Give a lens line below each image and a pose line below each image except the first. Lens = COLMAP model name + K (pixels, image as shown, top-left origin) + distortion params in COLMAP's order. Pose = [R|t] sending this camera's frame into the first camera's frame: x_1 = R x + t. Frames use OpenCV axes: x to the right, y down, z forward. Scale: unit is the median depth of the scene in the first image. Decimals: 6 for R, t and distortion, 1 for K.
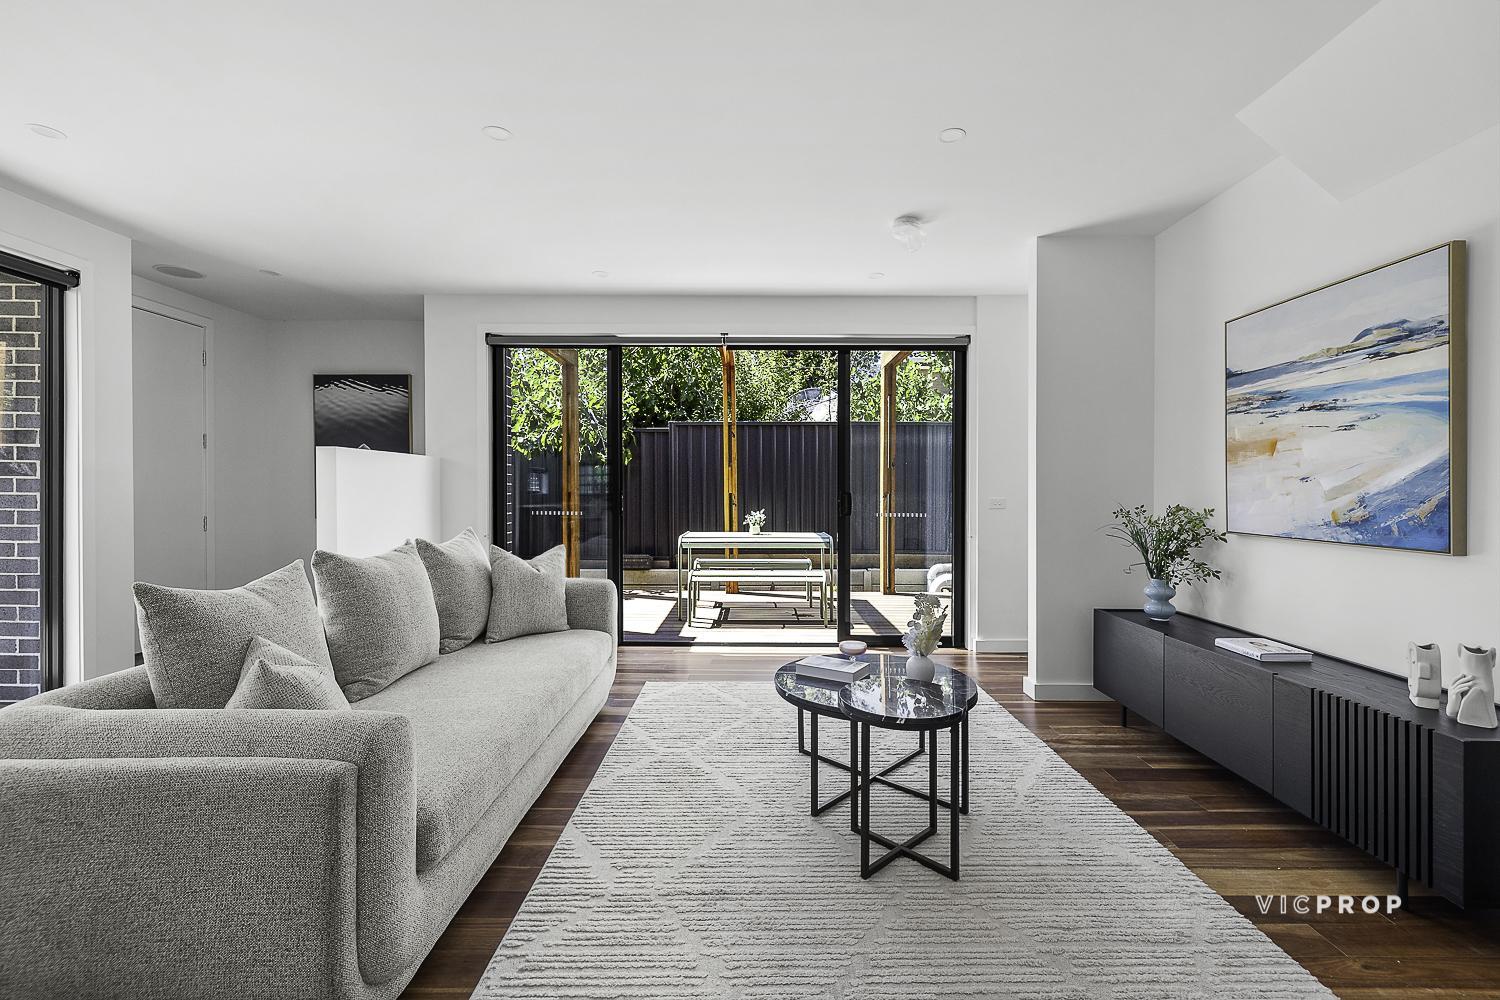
lens RADIAL K [[637.3, 0, 775.4], [0, 637.3, 492.6], [0, 0, 1]] dist [0.006847, -0.001060]
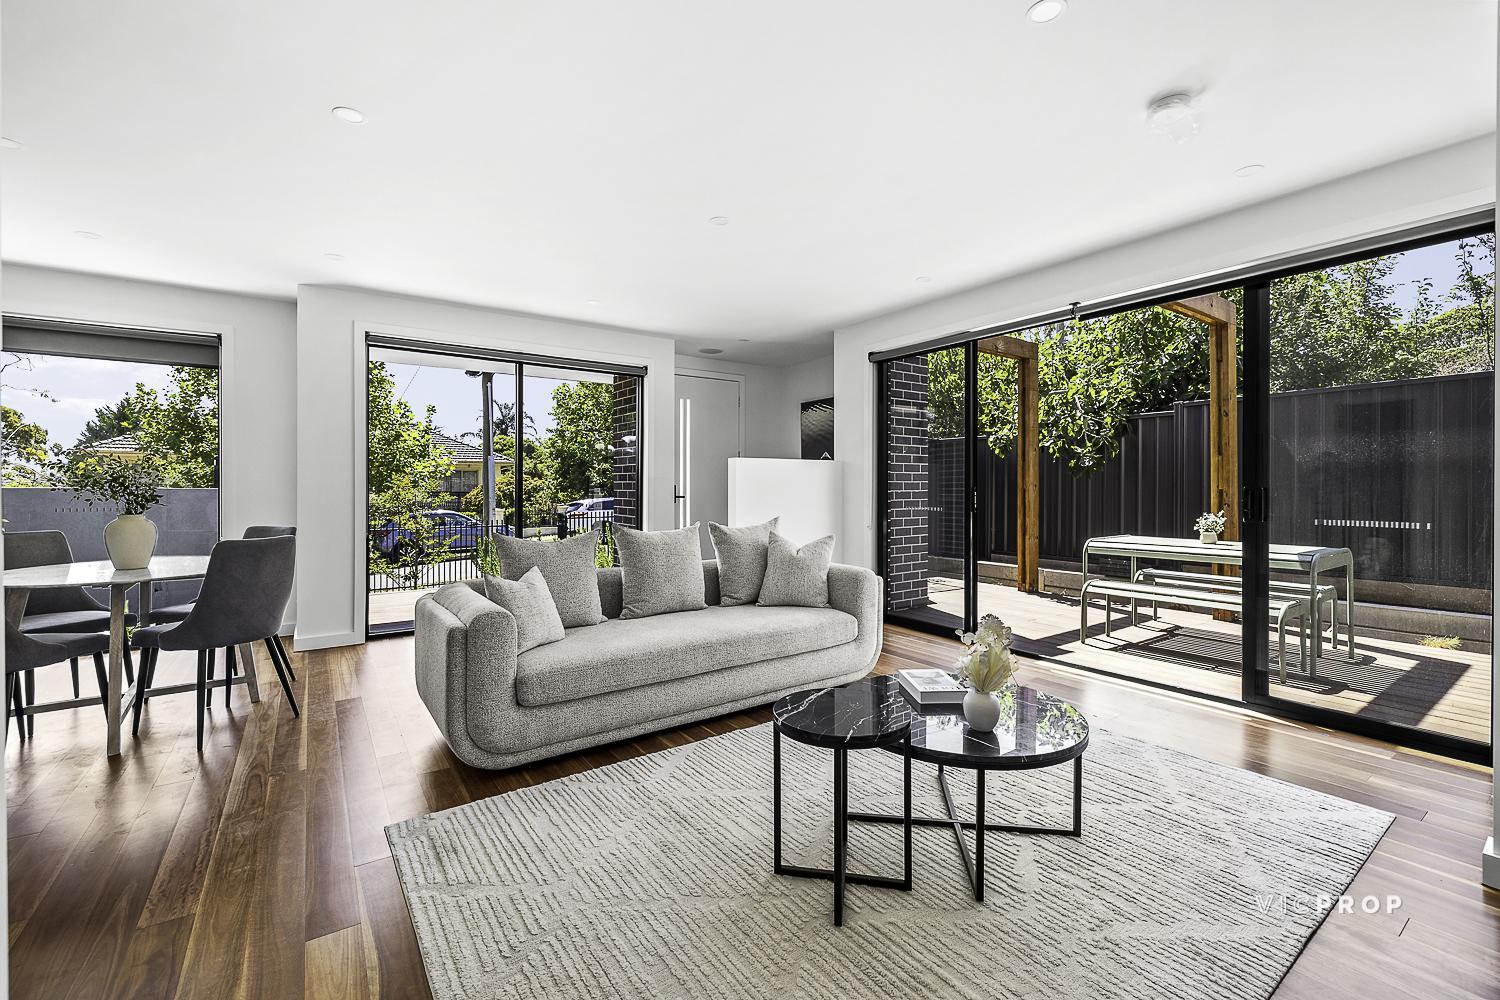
lens RADIAL K [[637.3, 0, 749.9], [0, 637.3, 480.7], [0, 0, 1]] dist [0.006847, -0.001060]
pose [[0.571825, -0.013848, -0.820258, 0.374147], [0.000563, 0.999864, -0.016488, 0.002993], [0.820375, 0.008967, 0.571755, 0.154788]]
